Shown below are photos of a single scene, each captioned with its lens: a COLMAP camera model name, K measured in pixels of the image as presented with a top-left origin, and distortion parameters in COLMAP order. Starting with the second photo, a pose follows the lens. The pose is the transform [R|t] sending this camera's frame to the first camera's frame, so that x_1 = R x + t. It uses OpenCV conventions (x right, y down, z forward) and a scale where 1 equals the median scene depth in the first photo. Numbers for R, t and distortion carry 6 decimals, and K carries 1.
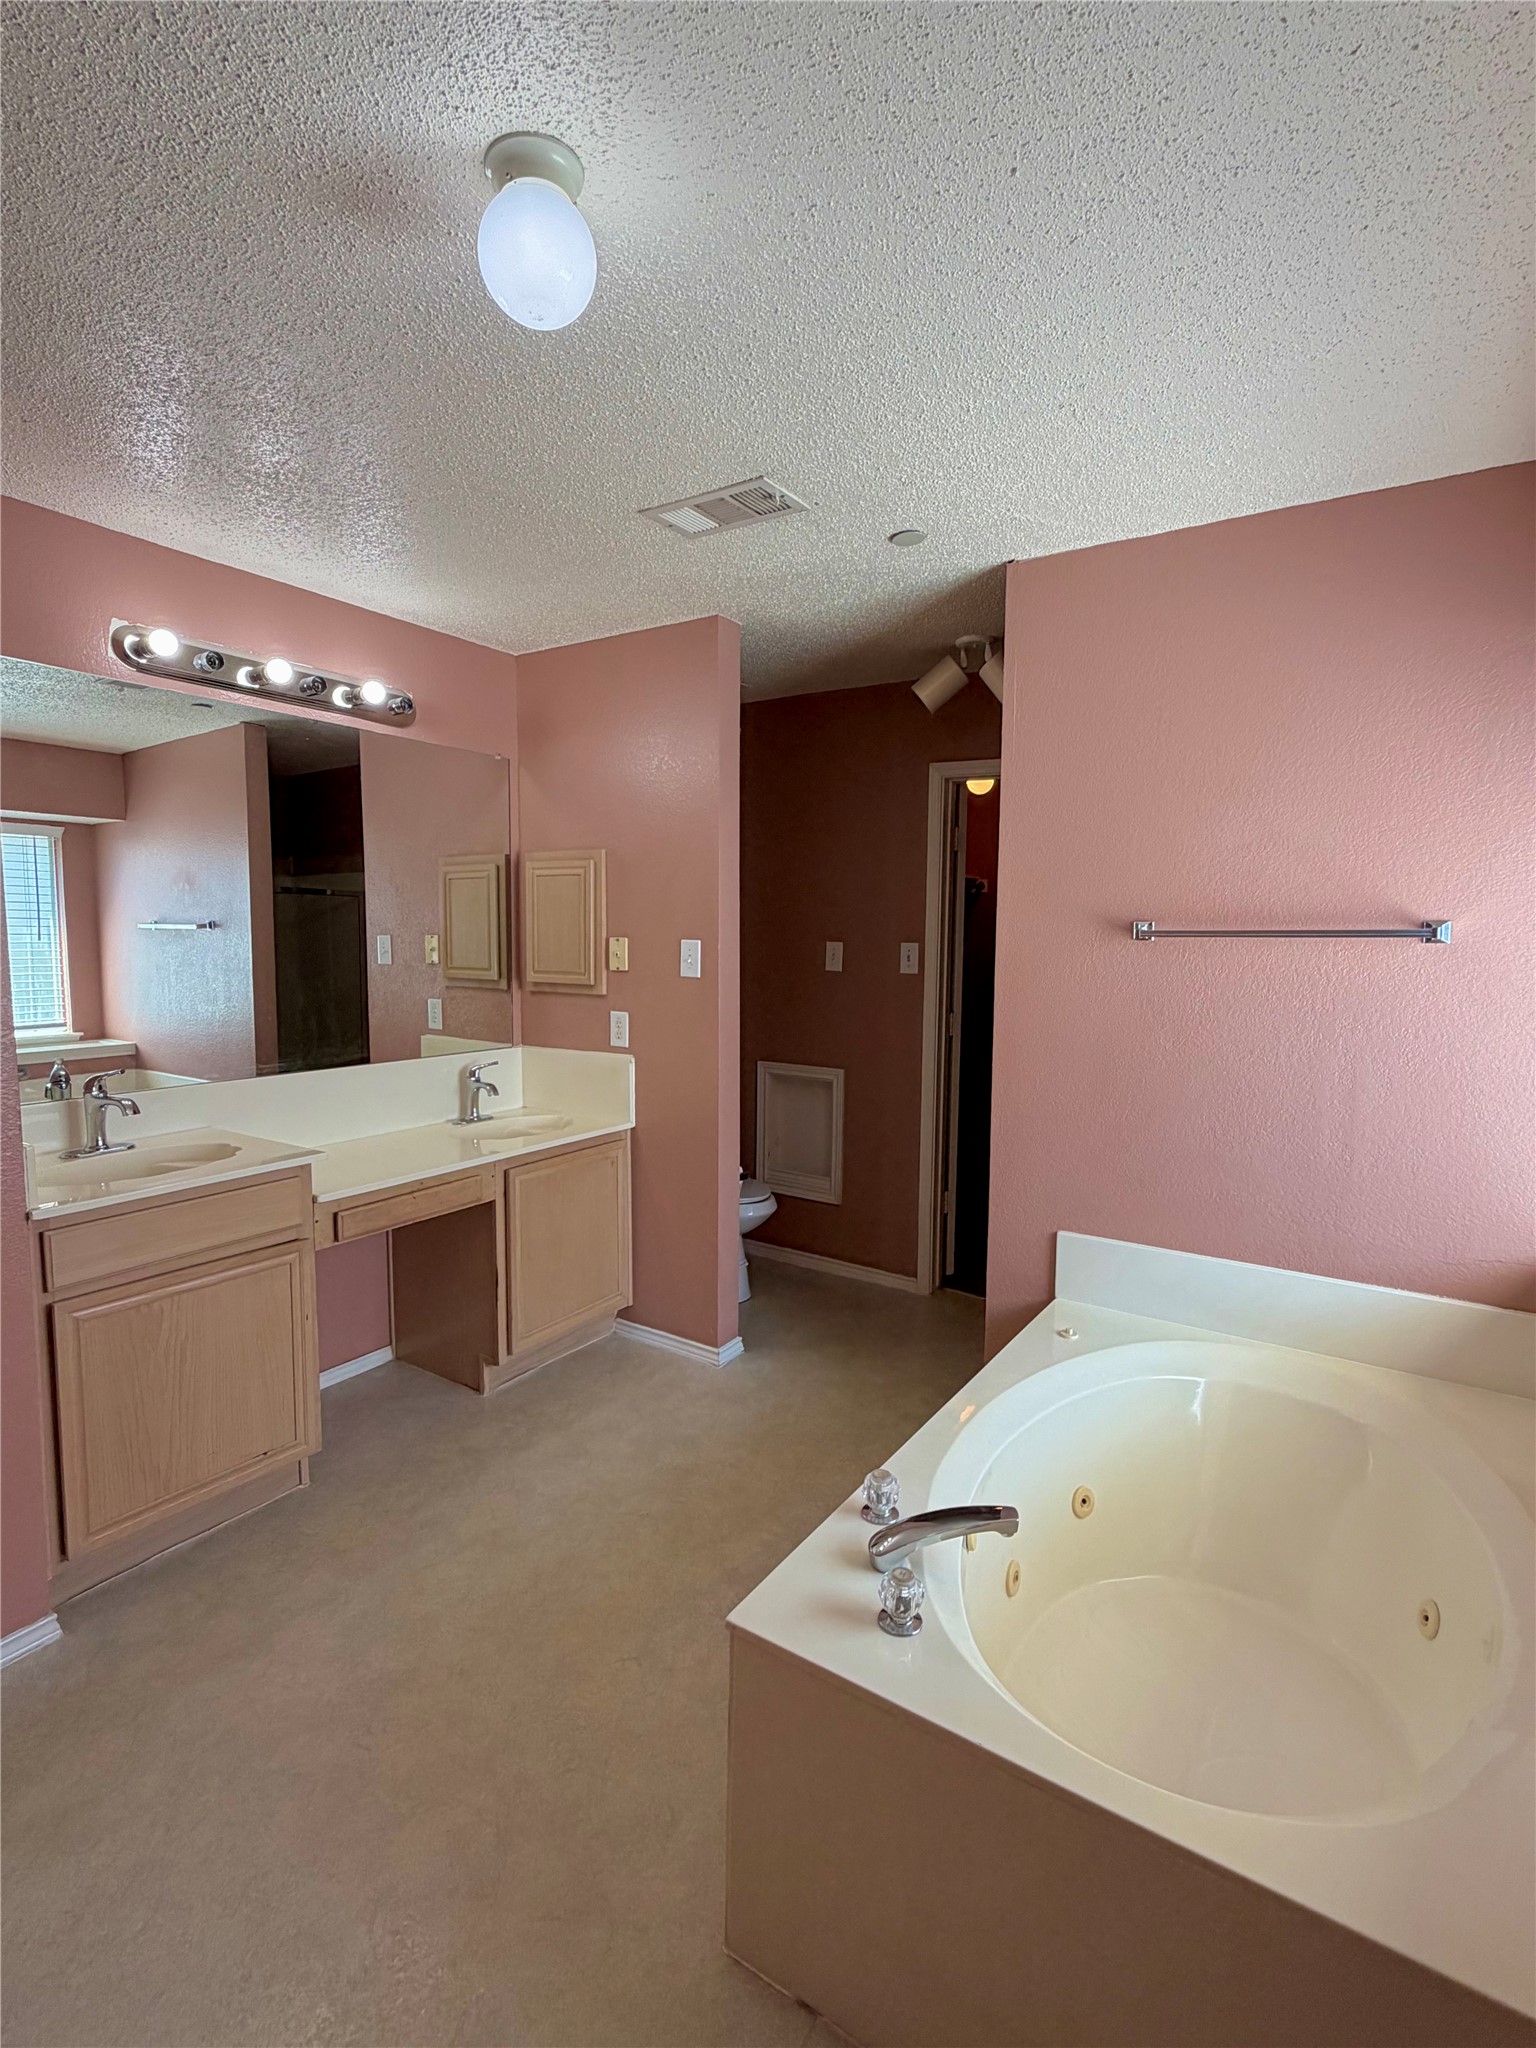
lens RADIAL K [[982.4, 0, 759.0], [0, 982.4, 1025.6], [0, 0, 1]] dist [-0.003659, 0.000019]
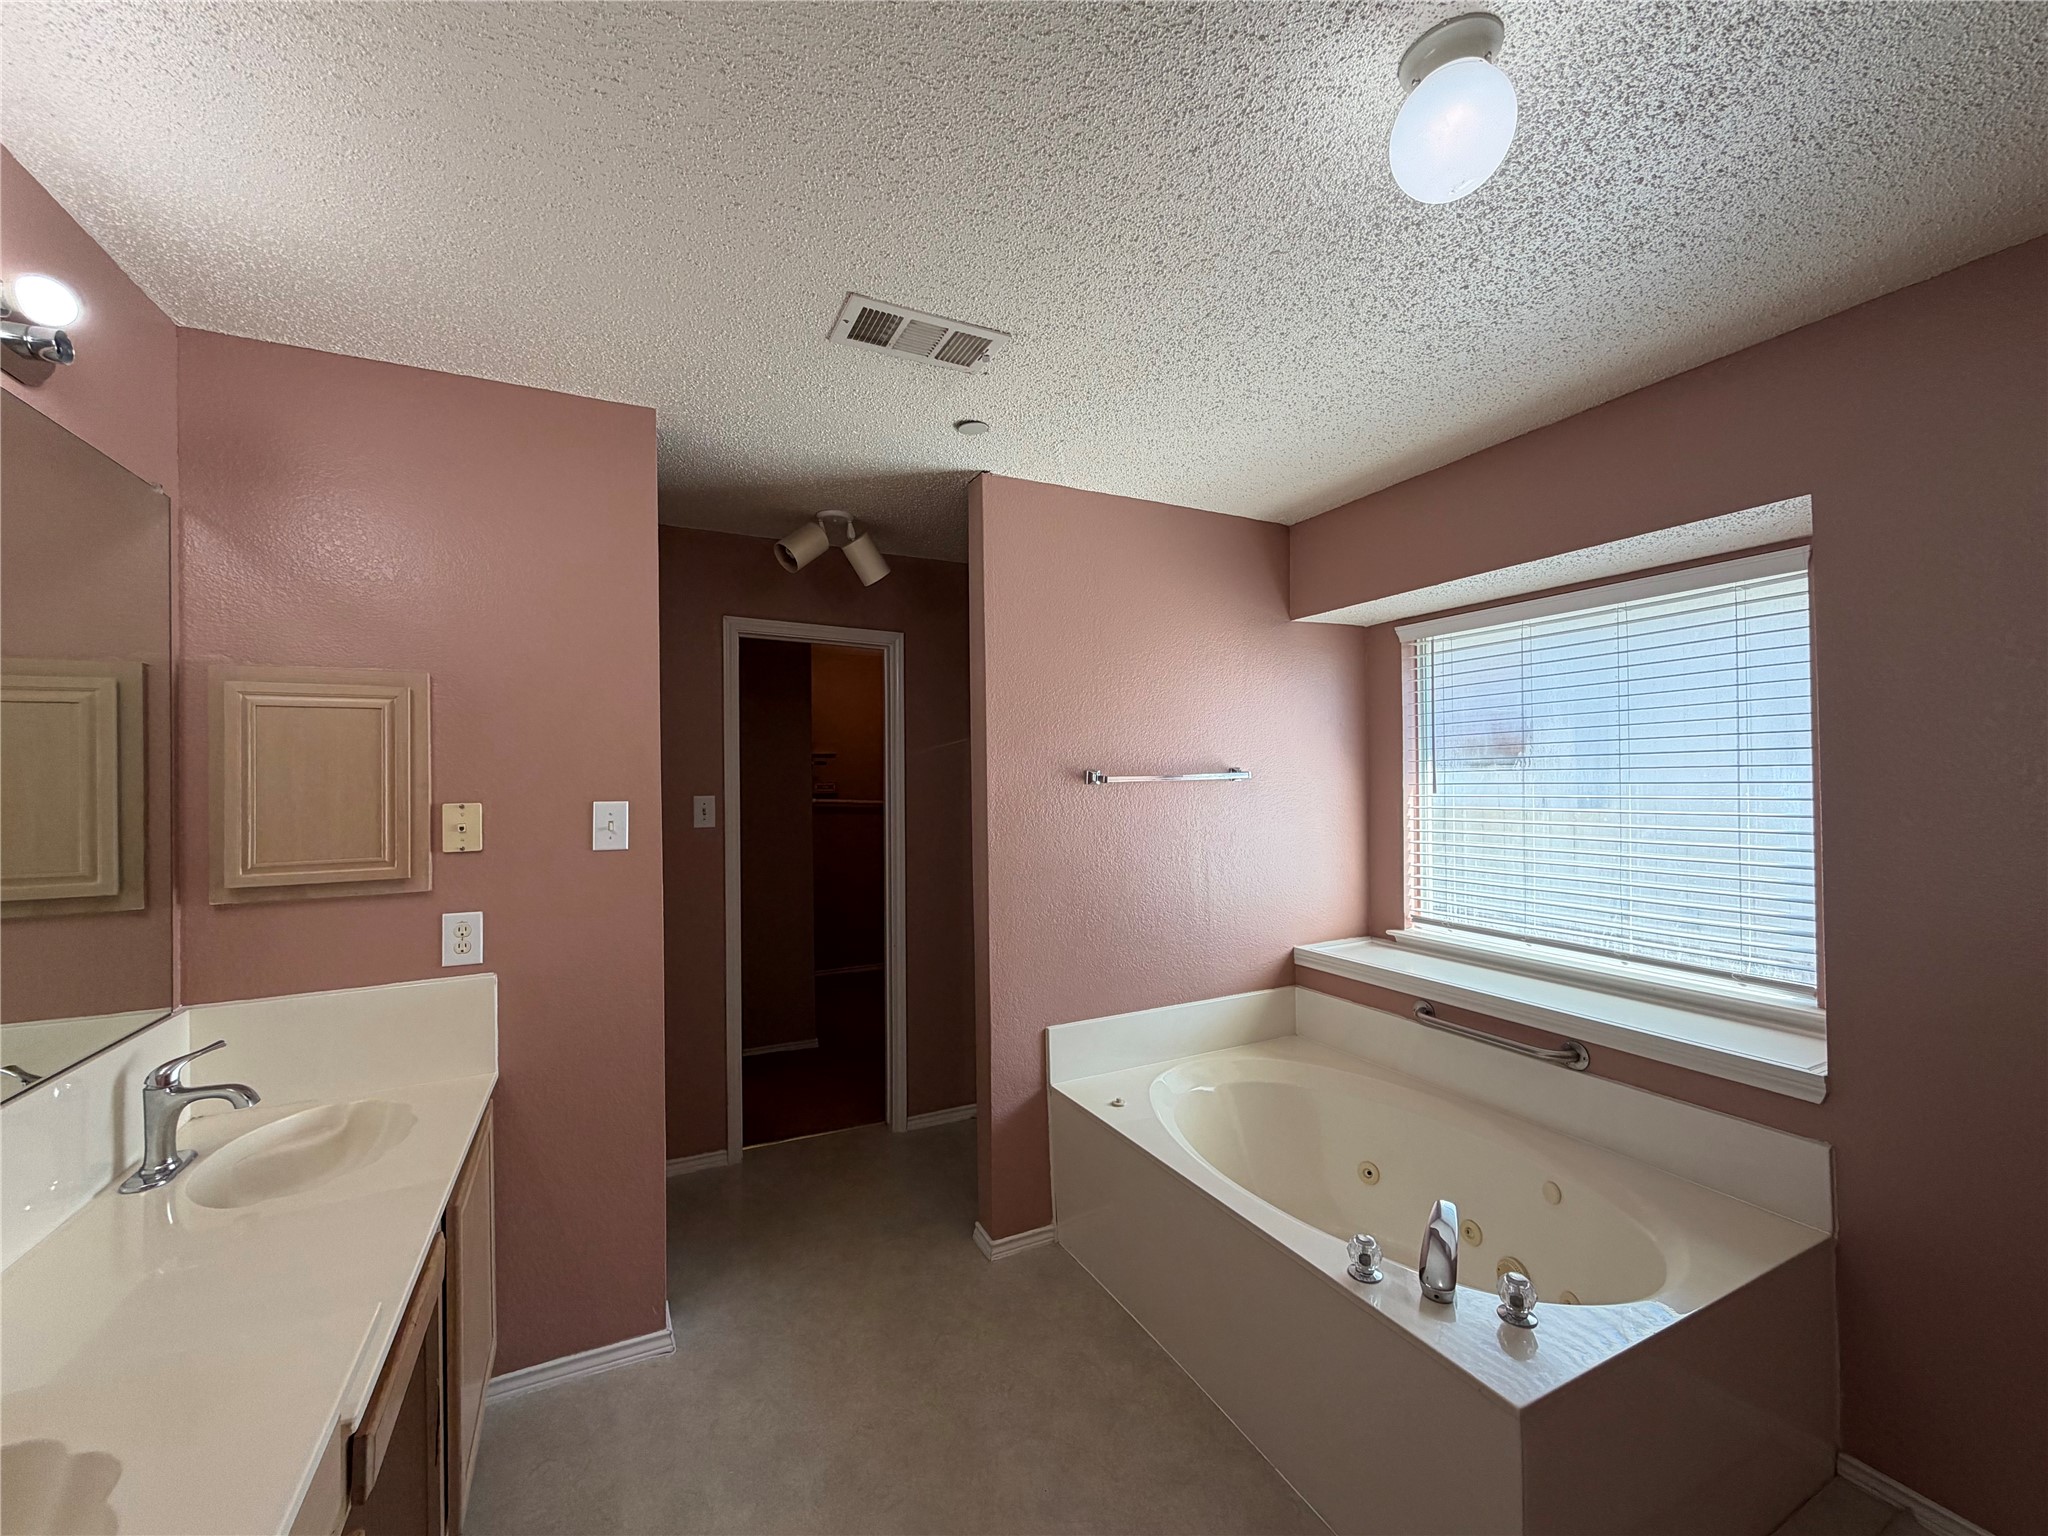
lens RADIAL K [[815.9, 0, 1015.1], [0, 815.9, 768.9], [0, 0, 1]] dist [-0.000609, -0.000382]
pose [[0.497293, -0.010107, 0.867524, -0.437906], [0.102286, 0.993641, -0.047057, -0.046776], [-0.861532, 0.112137, 0.495164, 0.383072]]
